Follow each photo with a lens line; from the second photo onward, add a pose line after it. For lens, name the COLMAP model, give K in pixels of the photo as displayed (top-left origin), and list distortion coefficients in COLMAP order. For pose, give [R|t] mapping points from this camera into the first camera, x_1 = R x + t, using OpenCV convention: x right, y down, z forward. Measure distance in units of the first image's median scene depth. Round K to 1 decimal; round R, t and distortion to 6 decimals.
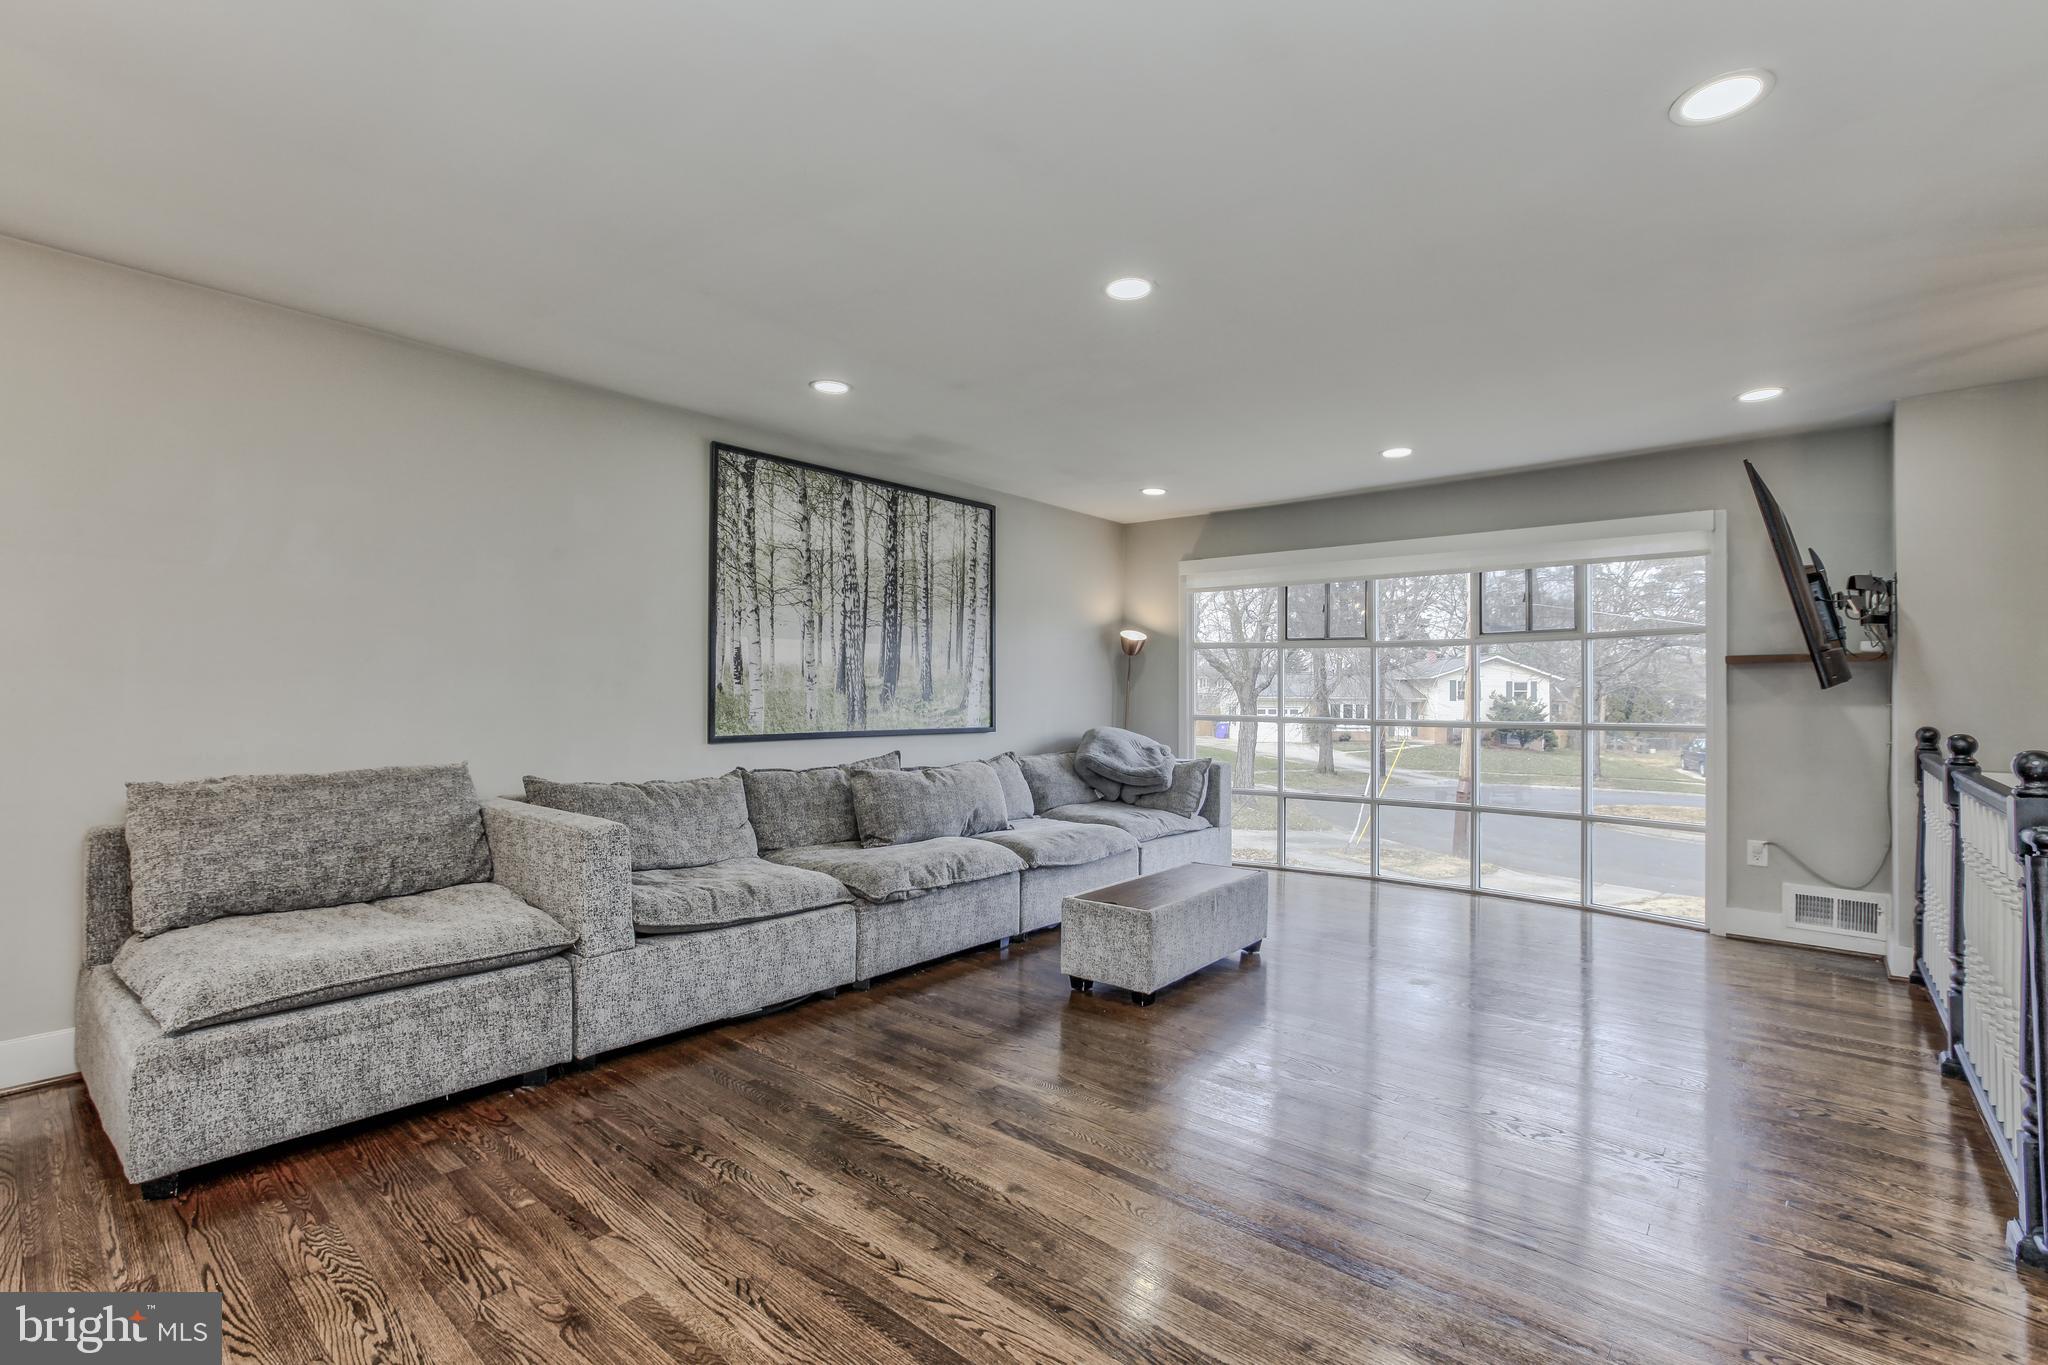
lens RADIAL K [[932.6, 0, 1021.4], [0, 932.6, 697.4], [0, 0, 1]] dist [-0.033821, 0.006822]
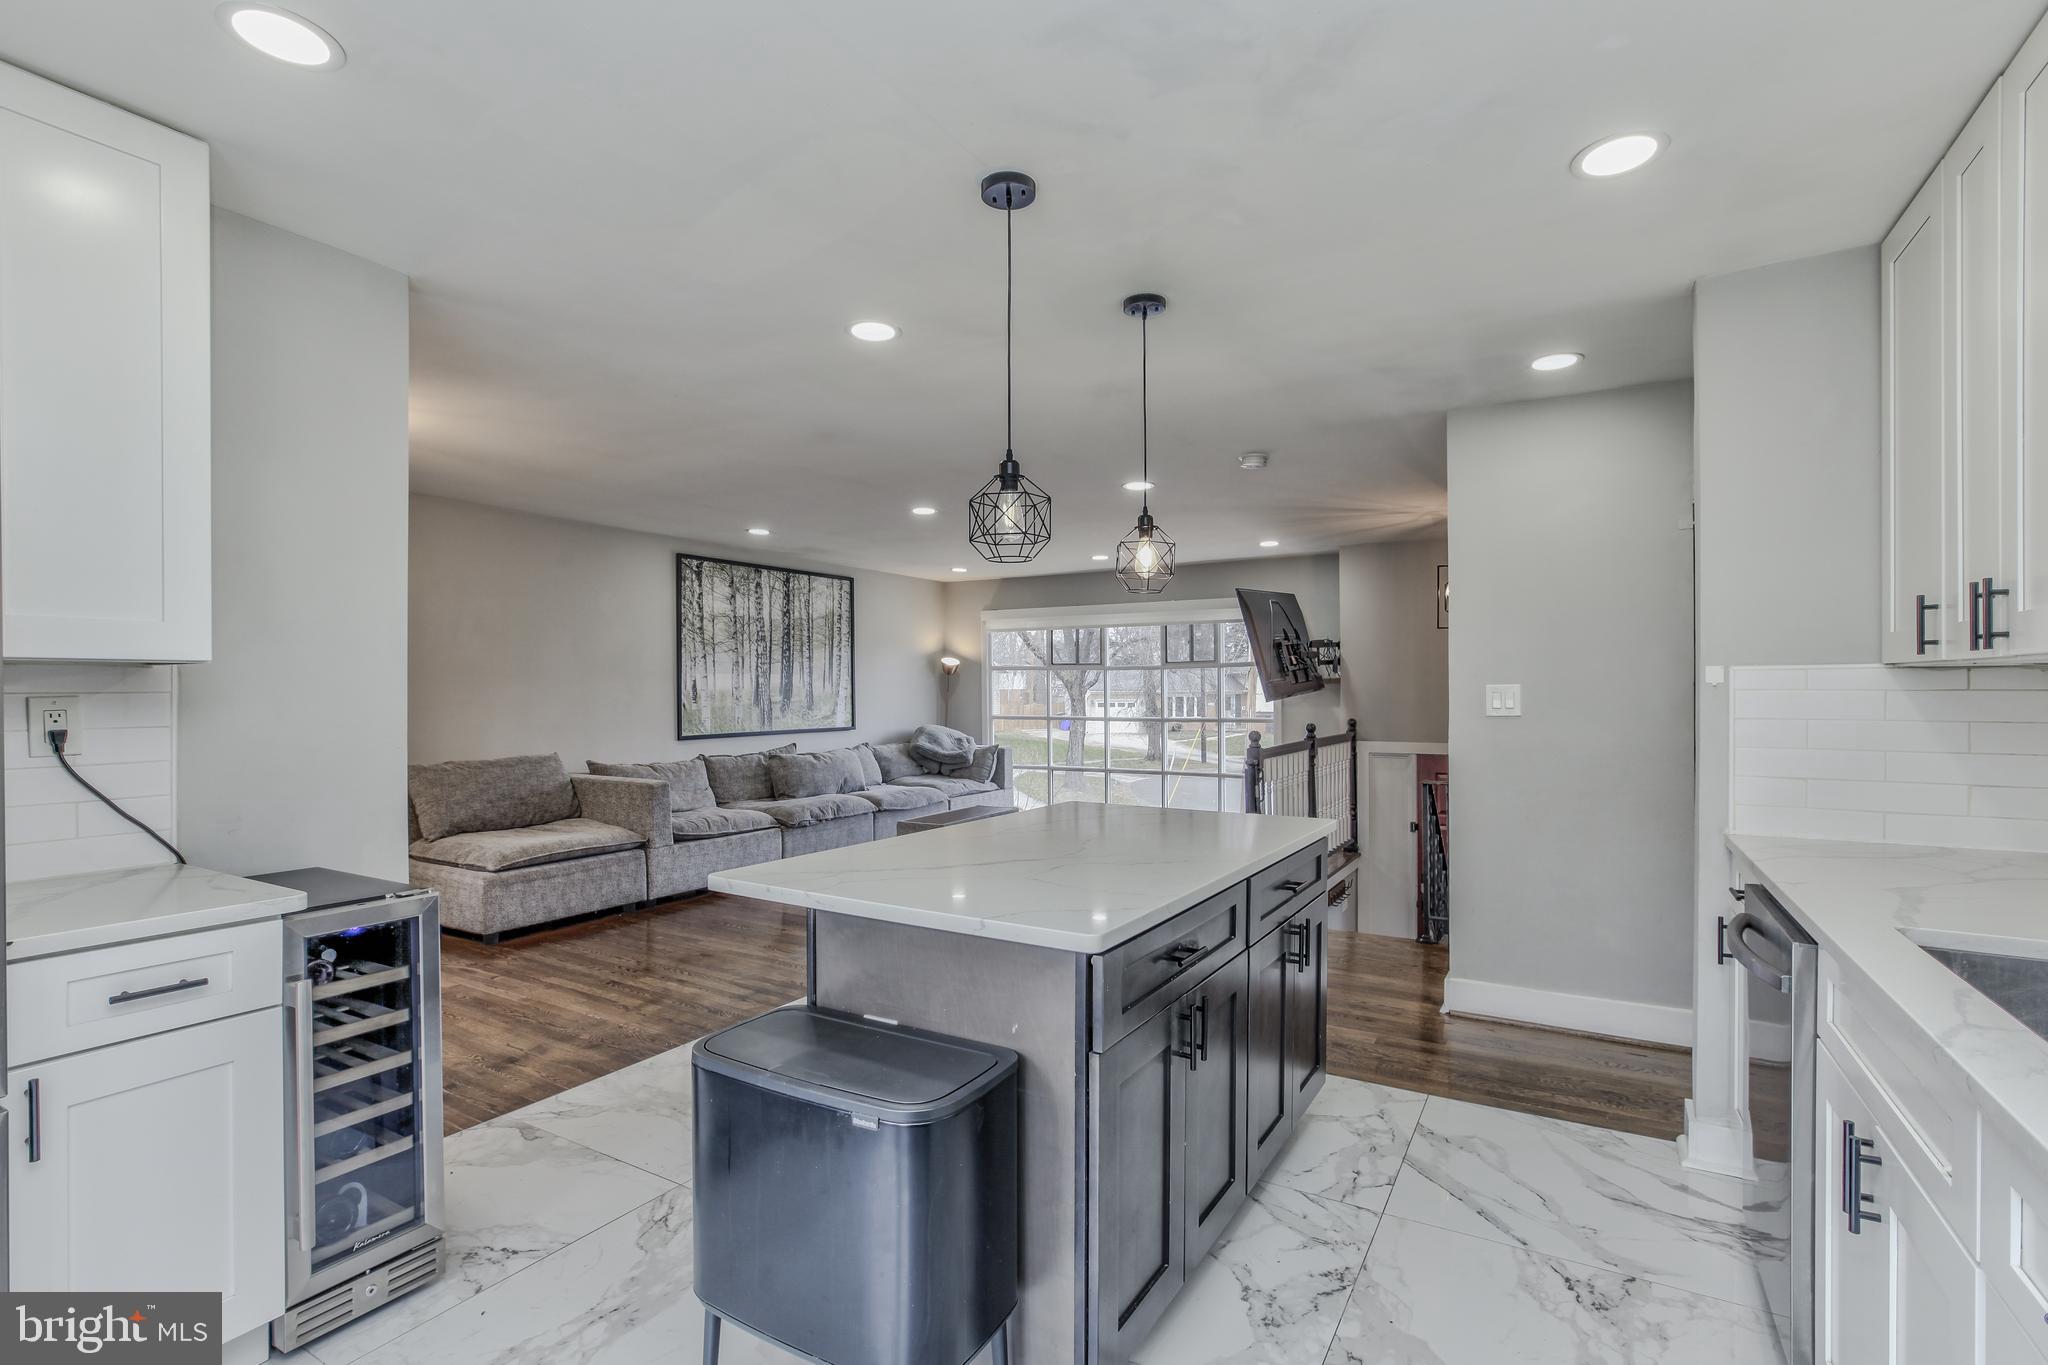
lens RADIAL K [[932.6, 0, 1024.7], [0, 932.6, 685.3], [0, 0, 1]] dist [-0.033821, 0.006822]
pose [[0.986849, -0.011881, 0.161211, -0.000238], [0.013155, 0.999890, -0.006839, -0.025442], [-0.161112, 0.008870, 0.986896, -0.637133]]
